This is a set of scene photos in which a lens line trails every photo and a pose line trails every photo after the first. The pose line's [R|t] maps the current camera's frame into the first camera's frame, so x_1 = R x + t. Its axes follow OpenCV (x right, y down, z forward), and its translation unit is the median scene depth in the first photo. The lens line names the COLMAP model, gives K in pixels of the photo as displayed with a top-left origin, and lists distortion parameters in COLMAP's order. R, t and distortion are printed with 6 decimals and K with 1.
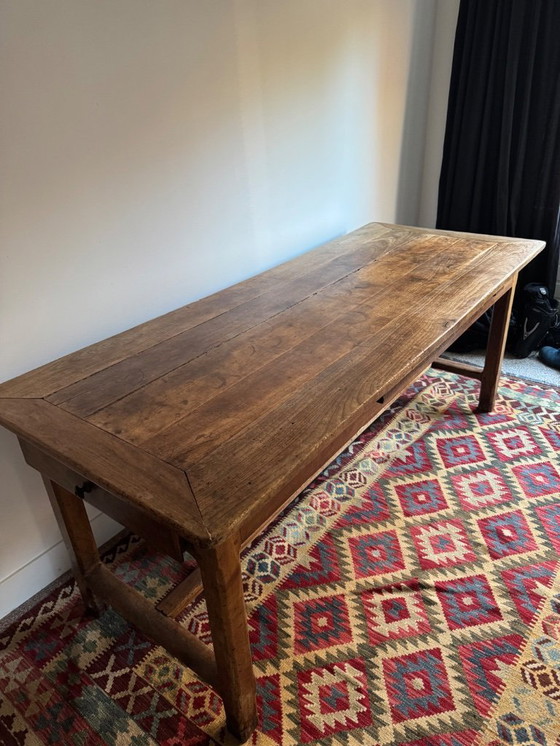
lens RADIAL K [[528.7, 0, 275.7], [0, 528.7, 369.9], [0, 0, 1]] dist [0.021136, -0.030373]
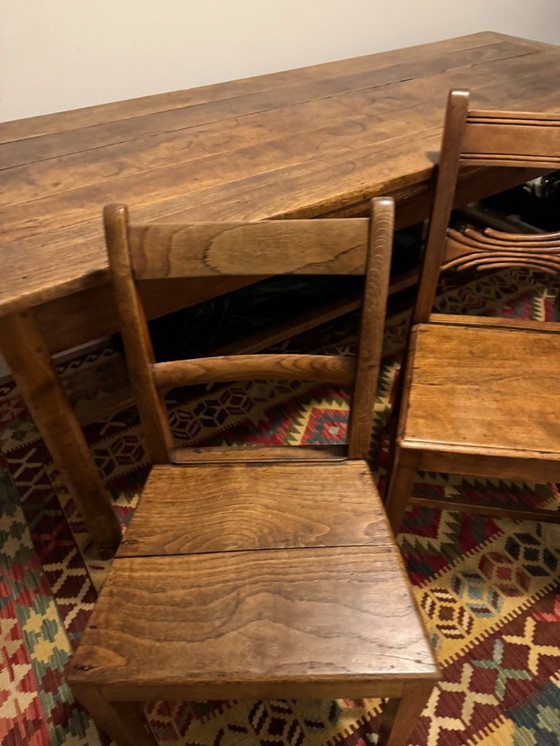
lens RADIAL K [[528.7, 0, 276.9], [0, 528.7, 377.6], [0, 0, 1]] dist [0.021136, -0.030373]
pose [[0.944388, 0.242457, -0.222141, 0.323729], [-0.176366, 0.943621, 0.280135, 0.041987], [0.277538, -0.225377, 0.933905, 0.207944]]
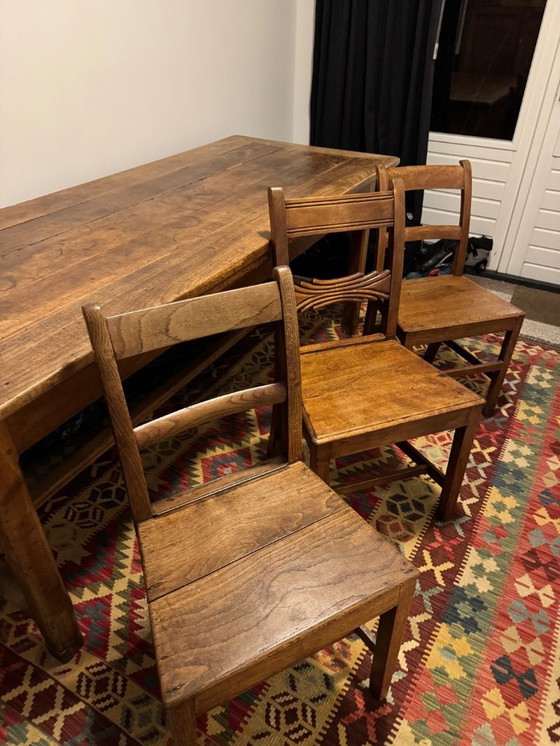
lens RADIAL K [[528.7, 0, 283.5], [0, 528.7, 375.4], [0, 0, 1]] dist [0.021136, -0.030373]
pose [[0.984752, -0.037533, 0.169864, 0.157957], [0.018282, 0.993369, 0.113508, 0.068408], [-0.172998, -0.108672, 0.978909, 0.037515]]
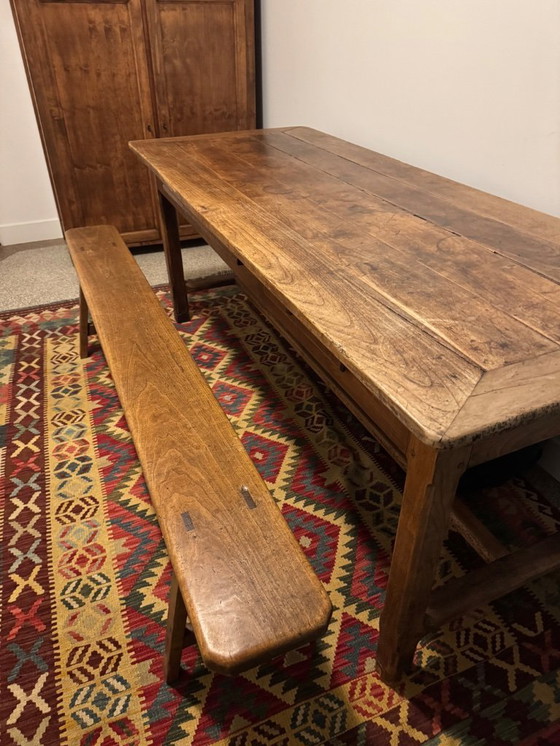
lens RADIAL K [[528.7, 0, 283.4], [0, 528.7, 370.8], [0, 0, 1]] dist [0.021136, -0.030373]
pose [[-0.469385, 0.534927, -0.702518, 1.062667], [-0.393562, 0.585468, 0.708757, -0.633063], [0.790435, 0.609164, -0.064283, 1.347023]]
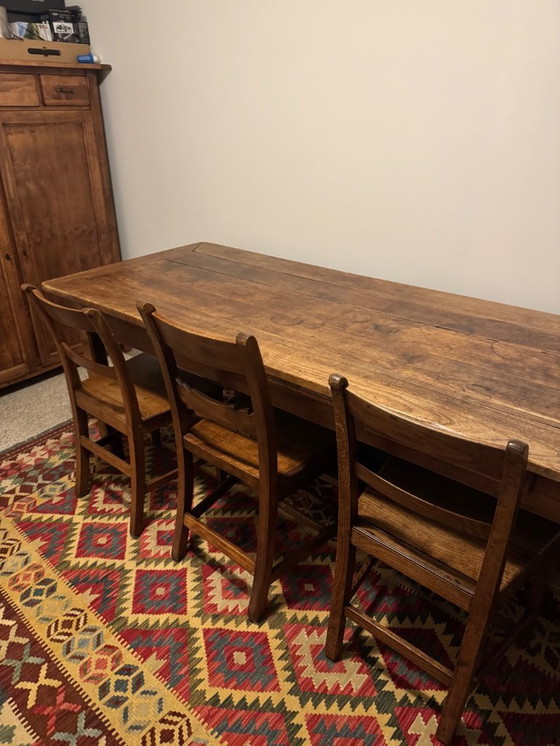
lens RADIAL K [[528.7, 0, 280.0], [0, 528.7, 374.3], [0, 0, 1]] dist [0.021136, -0.030373]
pose [[-0.016270, 0.505183, -0.862859, 1.104522], [-0.468870, 0.758353, 0.452837, -0.487029], [0.883117, 0.411937, 0.224527, 0.857454]]
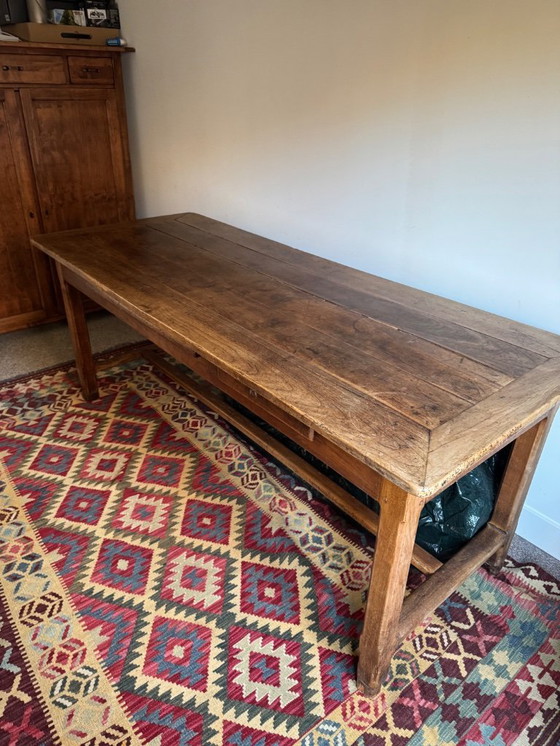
lens RADIAL K [[528.7, 0, 275.4], [0, 528.7, 368.7], [0, 0, 1]] dist [0.021136, -0.030373]
pose [[-0.212354, 0.511645, -0.832542, 1.195241], [-0.468495, 0.694369, 0.546227, -0.689519], [0.857566, 0.506035, 0.092251, 1.186315]]
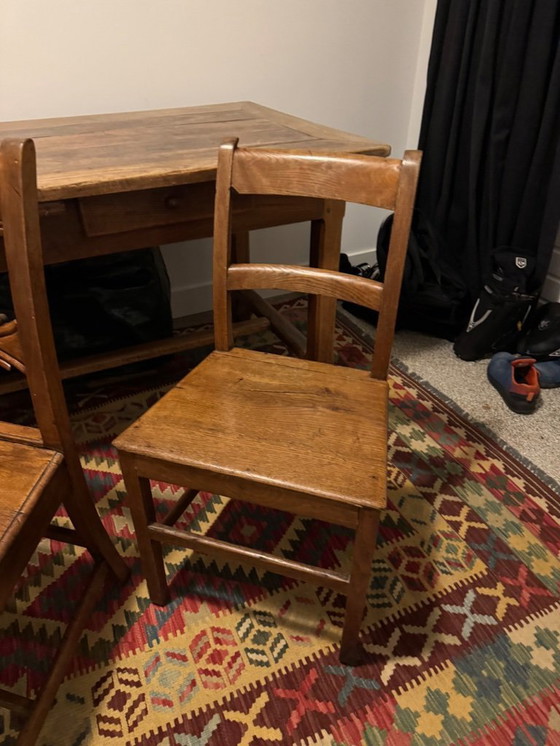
lens RADIAL K [[534.9, 0, 277.3], [0, 534.9, 376.1], [0, 0, 1]] dist [0.009801, -0.013513]
pose [[0.901935, 0.277303, -0.331084, 0.947922], [-0.237753, 0.958817, 0.155384, -0.101537], [0.360537, -0.061430, 0.930720, 0.614302]]
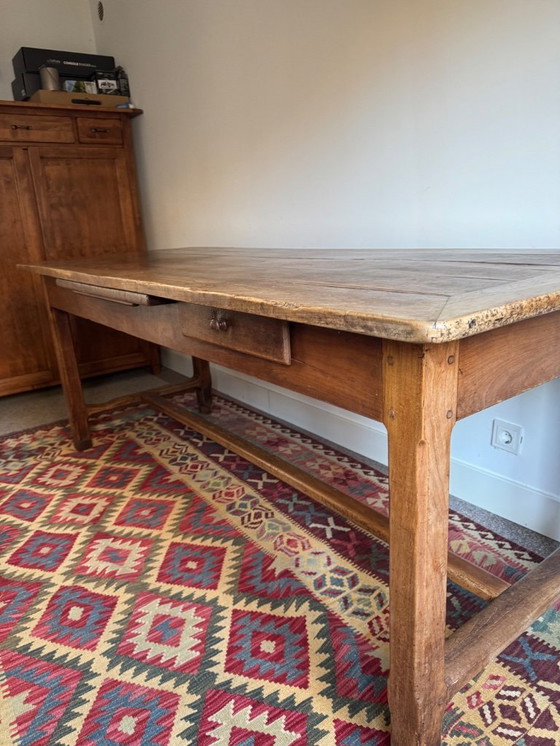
lens RADIAL K [[528.7, 0, 276.1], [0, 528.7, 376.4], [0, 0, 1]] dist [0.021136, -0.030373]
pose [[-0.269000, 0.339480, -0.901328, 1.088103], [-0.387186, 0.818758, 0.423936, -0.427064], [0.881888, 0.463020, -0.088804, 1.405521]]
